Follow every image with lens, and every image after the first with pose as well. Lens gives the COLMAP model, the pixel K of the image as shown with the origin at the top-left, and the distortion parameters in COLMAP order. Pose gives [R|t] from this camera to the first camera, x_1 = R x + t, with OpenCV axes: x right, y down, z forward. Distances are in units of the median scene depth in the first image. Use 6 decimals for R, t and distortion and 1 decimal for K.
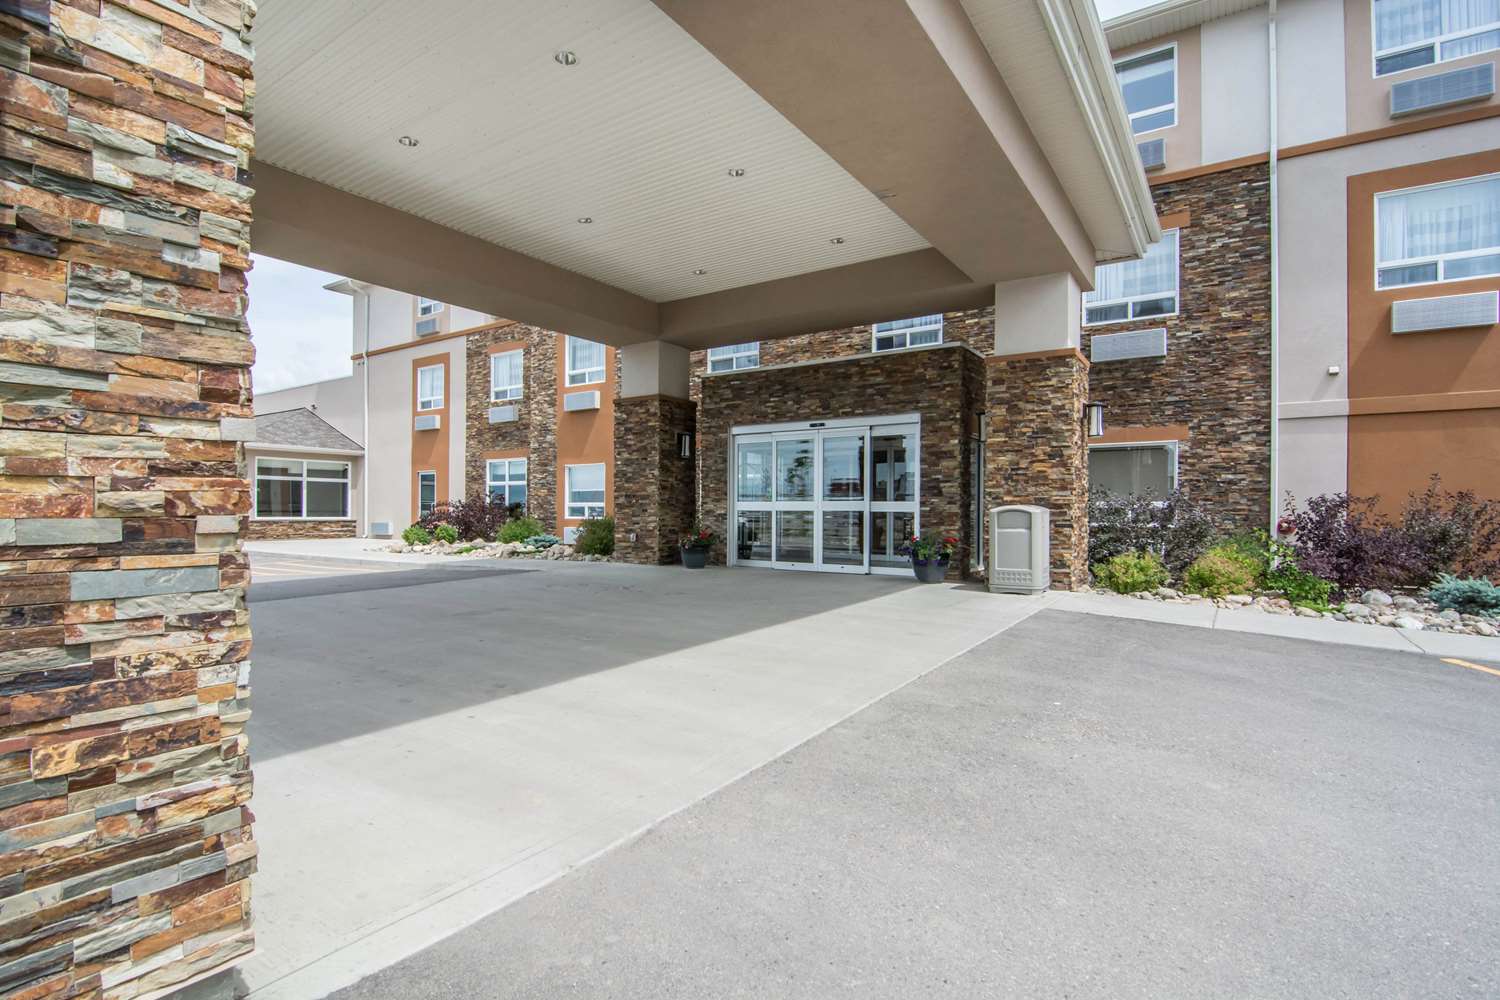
lens RADIAL K [[749.7, 0, 745.2], [0, 749.7, 506.4], [0, 0, 1]] dist [-0.021599, -0.006042]
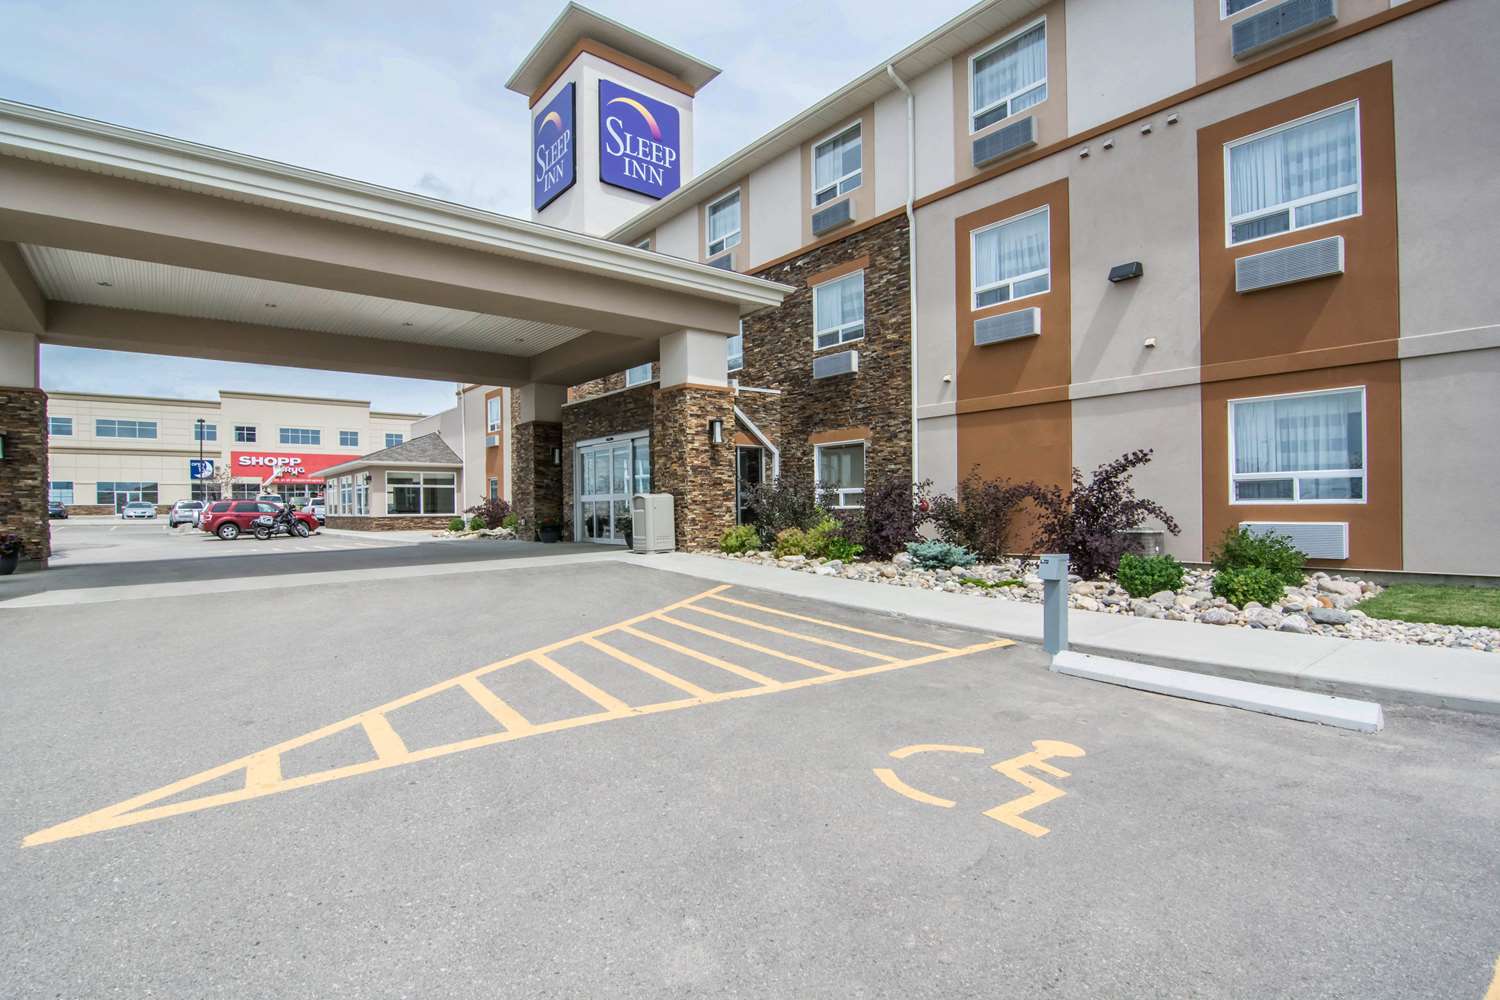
lens RADIAL K [[749.7, 0, 746.2], [0, 749.7, 503.8], [0, 0, 1]] dist [-0.021599, -0.006042]
pose [[0.955959, -0.018777, -0.292898, 0.738423], [0.019158, 0.999815, -0.001566, 0.018454], [0.292874, -0.004115, 0.956142, -0.260164]]
